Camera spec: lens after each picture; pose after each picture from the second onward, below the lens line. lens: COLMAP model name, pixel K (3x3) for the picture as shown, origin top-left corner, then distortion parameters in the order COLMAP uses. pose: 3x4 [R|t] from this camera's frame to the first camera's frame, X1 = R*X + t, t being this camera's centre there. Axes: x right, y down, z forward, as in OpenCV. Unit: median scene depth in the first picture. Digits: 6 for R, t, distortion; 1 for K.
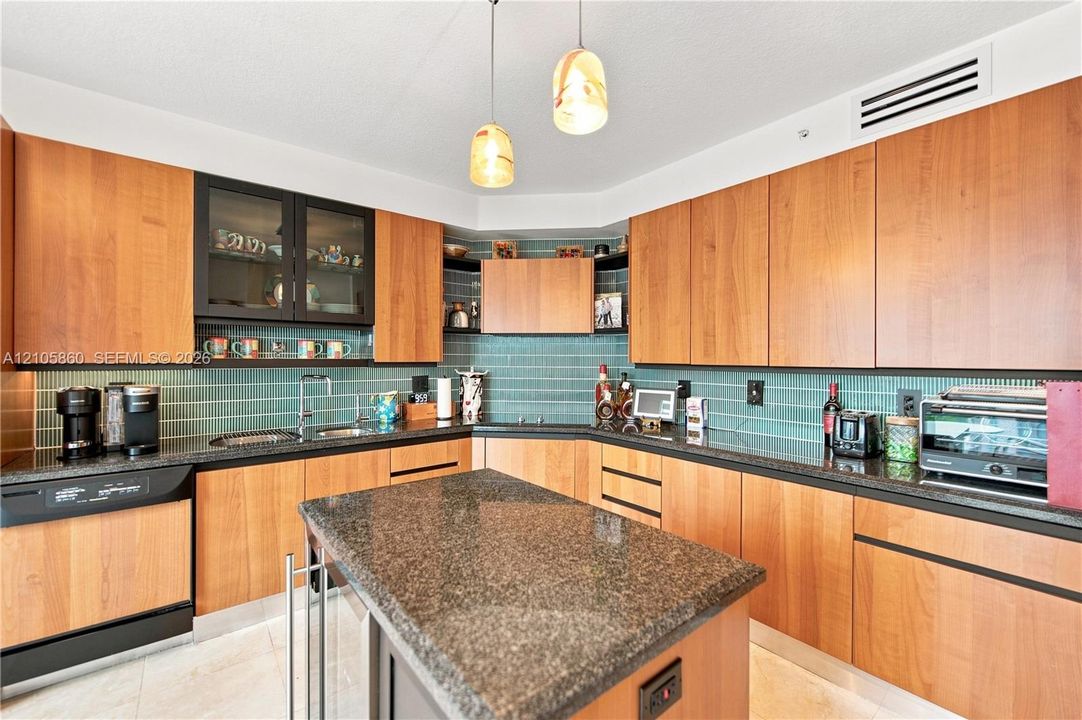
lens RADIAL K [[452.4, 0, 566.2], [0, 452.4, 357.8], [0, 0, 1]] dist [0.000910, -0.000228]
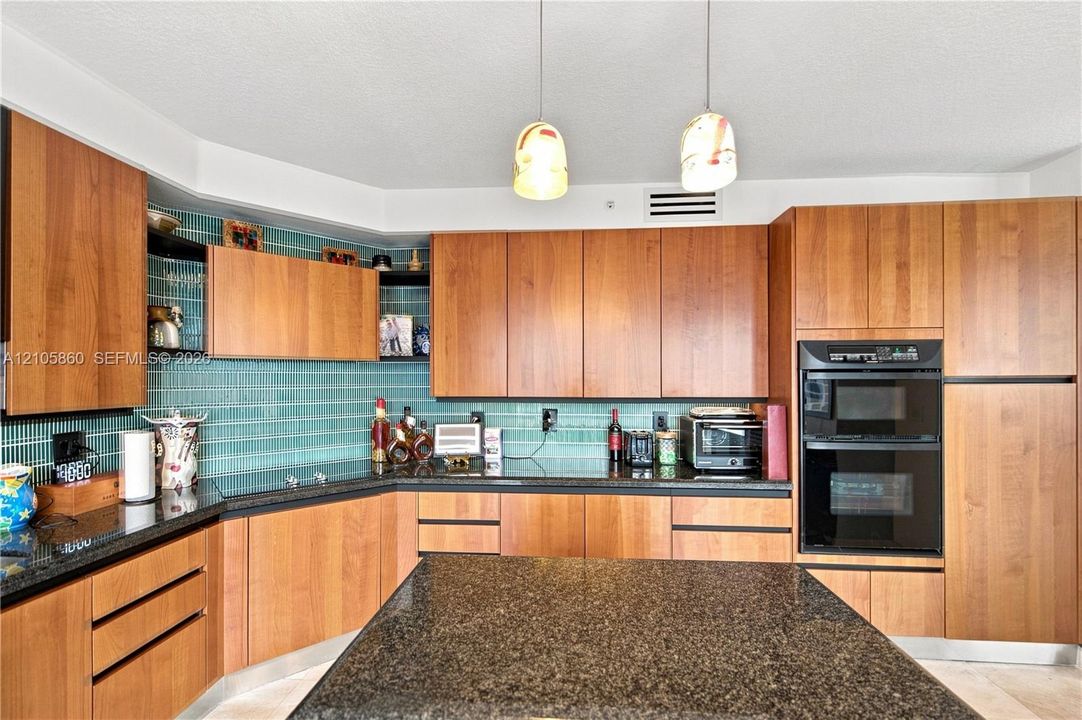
lens RADIAL K [[459.5, 0, 568.3], [0, 459.5, 374.2], [0, 0, 1]] dist [0.002098, -0.000941]
pose [[0.684263, -0.000828, 0.729235, -0.347314], [-0.000172, 0.999999, 0.001297, -0.034646], [-0.729235, -0.001013, 0.684263, 0.189790]]
